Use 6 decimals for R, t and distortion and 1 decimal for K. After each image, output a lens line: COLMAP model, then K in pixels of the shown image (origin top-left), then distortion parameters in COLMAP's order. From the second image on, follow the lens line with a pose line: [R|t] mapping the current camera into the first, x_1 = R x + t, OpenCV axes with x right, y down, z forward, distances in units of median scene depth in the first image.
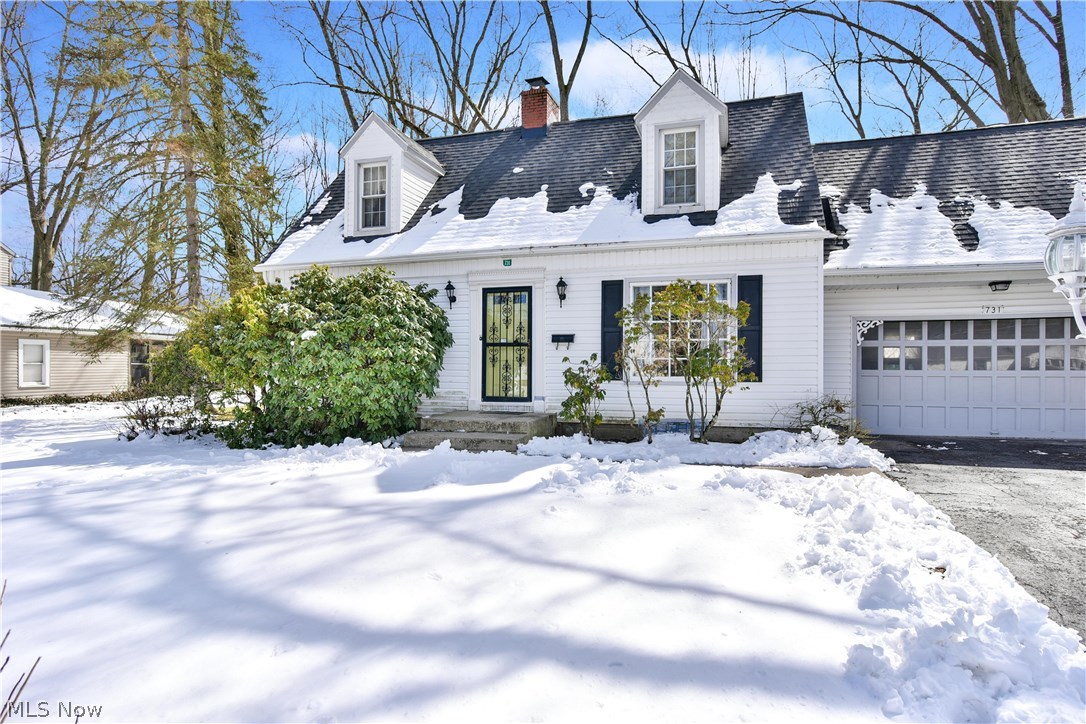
lens RADIAL K [[591.3, 0, 543.0], [0, 591.3, 366.3], [0, 0, 1]] dist [-0.015511, 0.000366]
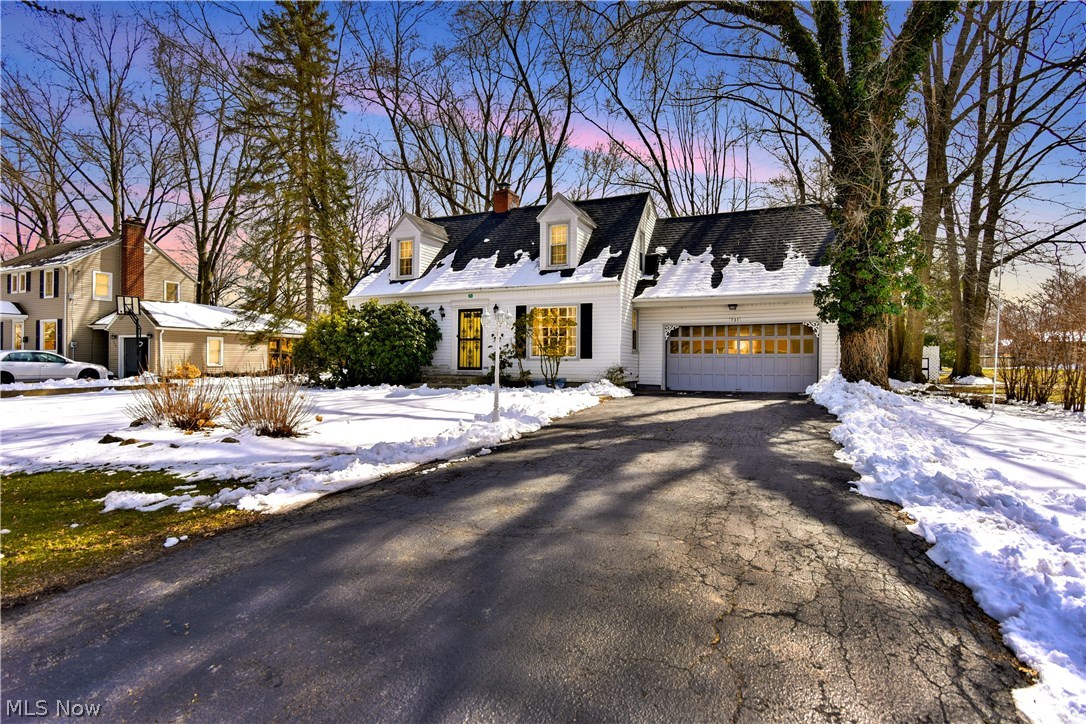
lens RADIAL K [[530.0, 0, 541.9], [0, 530.0, 357.7], [0, 0, 1]] dist [-0.018196, -0.000119]
pose [[0.994007, 0.003740, -0.109252, 0.332683], [-0.004369, 0.999975, -0.005514, 0.028095], [0.109229, 0.005958, 0.993999, -0.616959]]
